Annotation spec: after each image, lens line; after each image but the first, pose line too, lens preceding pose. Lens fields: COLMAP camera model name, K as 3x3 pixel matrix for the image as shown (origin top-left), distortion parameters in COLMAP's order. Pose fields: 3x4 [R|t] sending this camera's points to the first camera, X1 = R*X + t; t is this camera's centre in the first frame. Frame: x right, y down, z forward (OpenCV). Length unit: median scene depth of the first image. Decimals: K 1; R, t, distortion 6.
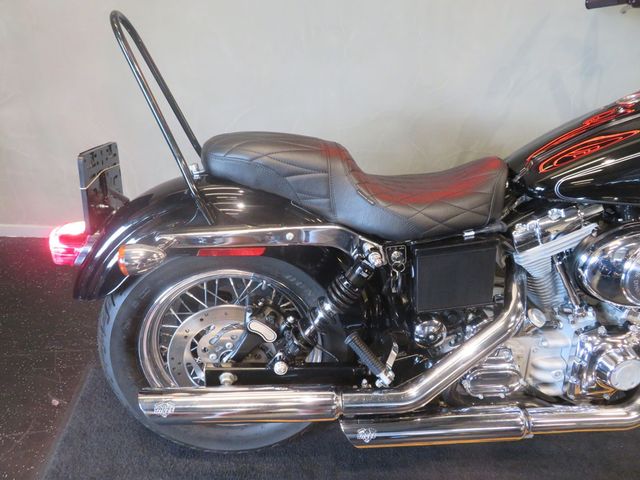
lens RADIAL K [[455.3, 0, 320.2], [0, 455.3, 239.6], [0, 0, 1]] dist [-0.009827, 0.009967]
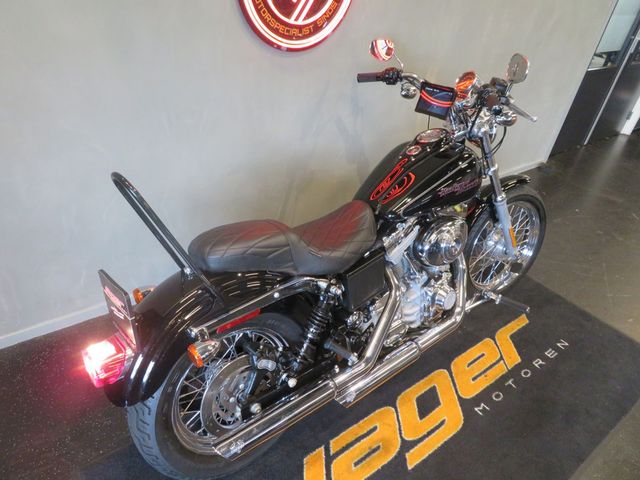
lens RADIAL K [[455.3, 0, 318.1], [0, 455.3, 240.5], [0, 0, 1]] dist [-0.009827, 0.009967]
pose [[0.811306, -0.291286, 0.506888, -0.582018], [0.269400, 0.955766, 0.118045, -0.278502], [-0.518851, 0.040785, 0.853891, -0.274099]]
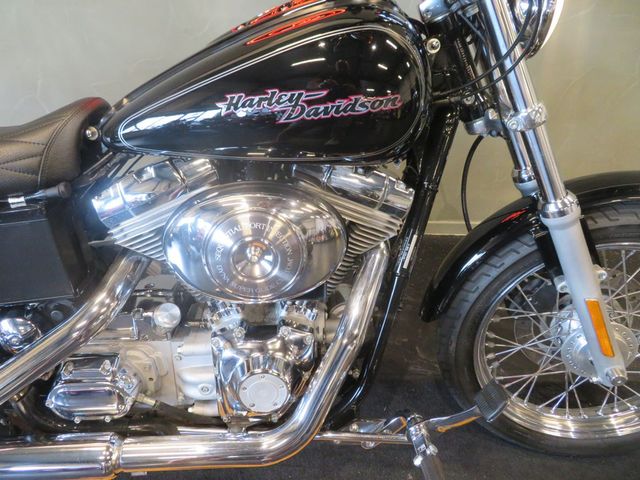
lens RADIAL K [[455.3, 0, 321.7], [0, 455.3, 241.5], [0, 0, 1]] dist [-0.009827, 0.009967]
pose [[0.999969, 0.000365, -0.007923, 0.761085], [-0.000117, 0.999510, 0.031295, 0.028515], [0.007931, -0.031293, 0.999479, 0.267037]]
